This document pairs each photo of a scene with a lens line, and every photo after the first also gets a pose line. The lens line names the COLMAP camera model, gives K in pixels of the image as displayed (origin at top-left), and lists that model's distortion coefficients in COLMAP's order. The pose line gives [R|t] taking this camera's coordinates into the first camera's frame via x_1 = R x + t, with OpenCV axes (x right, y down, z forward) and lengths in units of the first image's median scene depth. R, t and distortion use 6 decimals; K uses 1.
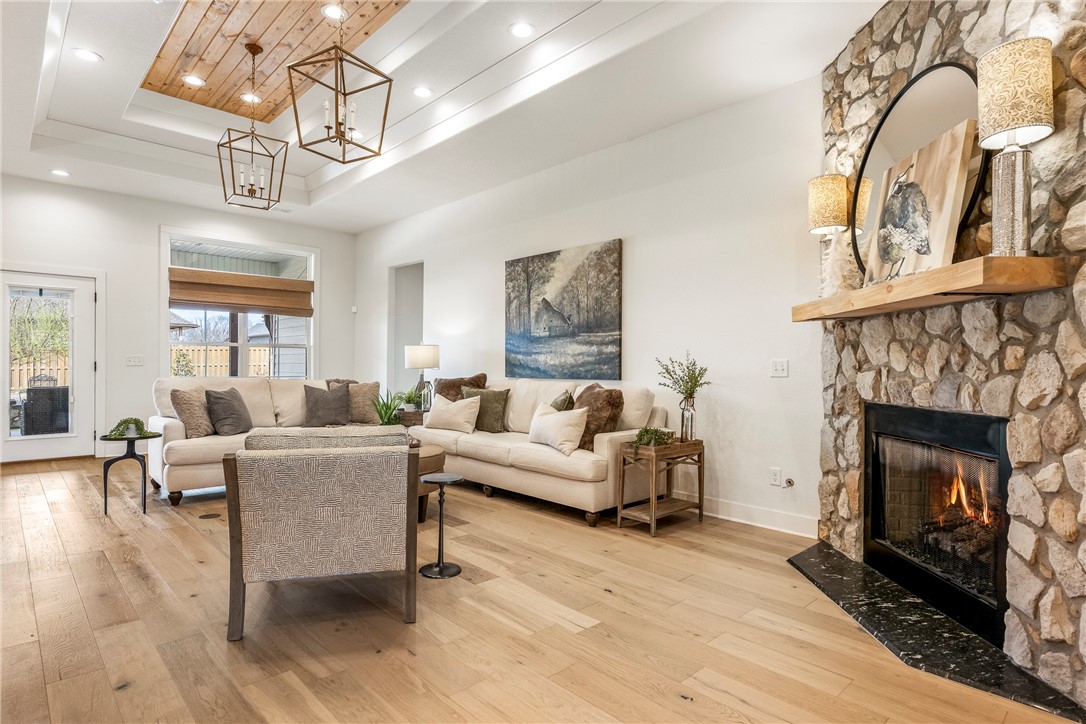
lens RADIAL K [[578.9, 0, 542.3], [0, 578.9, 361.1], [0, 0, 1]] dist [-0.003031, 0.001409]
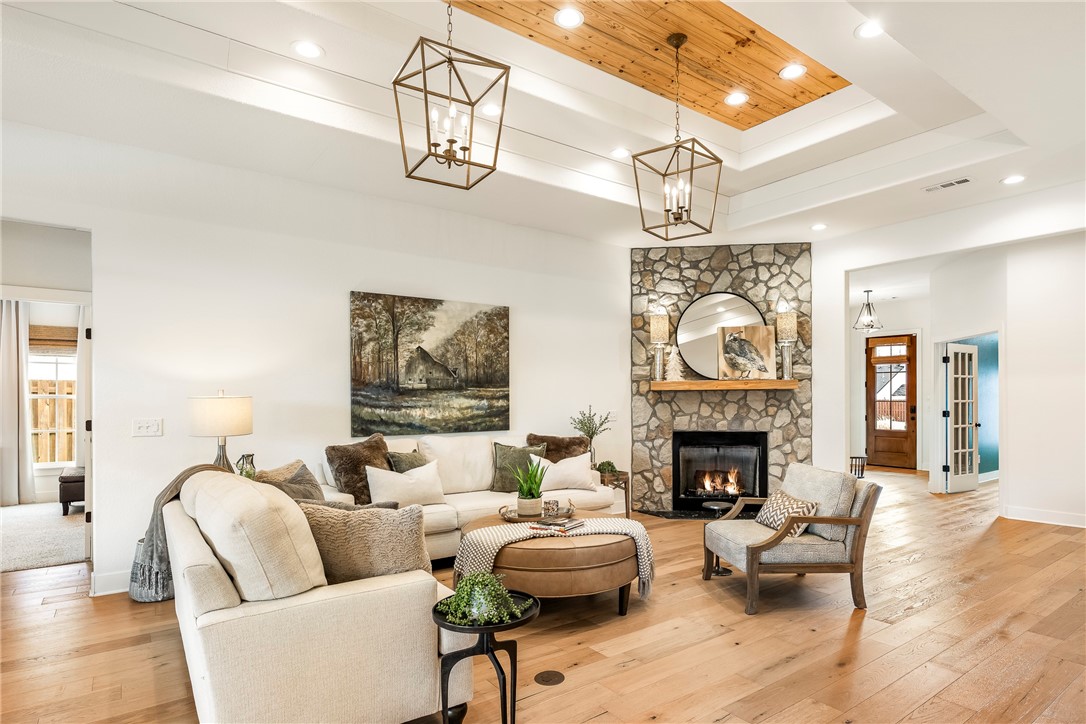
lens RADIAL K [[581.9, 0, 568.4], [0, 581.9, 397.3], [0, 0, 1]] dist [0.000112, -0.000337]
pose [[0.113015, -0.009819, 0.993545, -0.952564], [-0.004586, 0.999935, 0.010404, -0.042787], [-0.993583, -0.005732, 0.112963, 0.714221]]
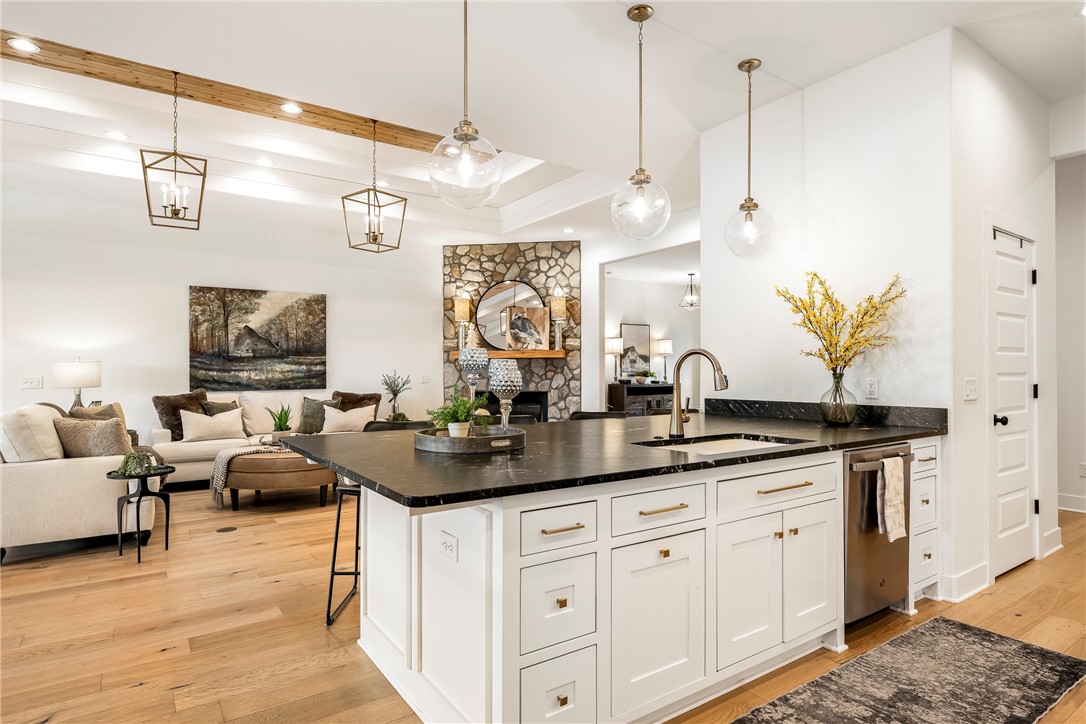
lens RADIAL K [[578.9, 0, 533.8], [0, 578.9, 364.7], [0, 0, 1]] dist [-0.003031, 0.001409]
pose [[0.154114, -0.001654, 0.988052, -1.205862], [-0.004642, 0.999986, 0.002398, -0.033997], [-0.988042, -0.004956, 0.154105, 0.222899]]
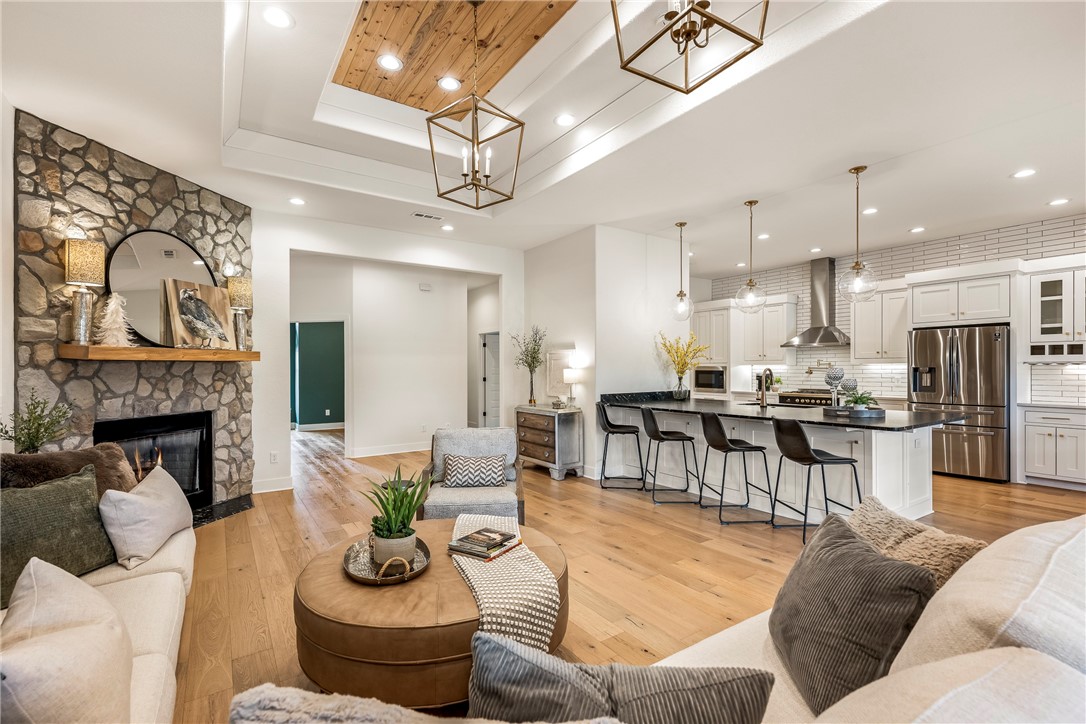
lens RADIAL K [[481.5, 0, 533.0], [0, 481.5, 368.5], [0, 0, 1]] dist [0.000605, -0.000028]
pose [[-0.982779, -0.008212, 0.184602, -0.402960], [-0.009468, 0.999938, -0.005923, -0.035401], [-0.184542, -0.007569, -0.982795, 1.199270]]
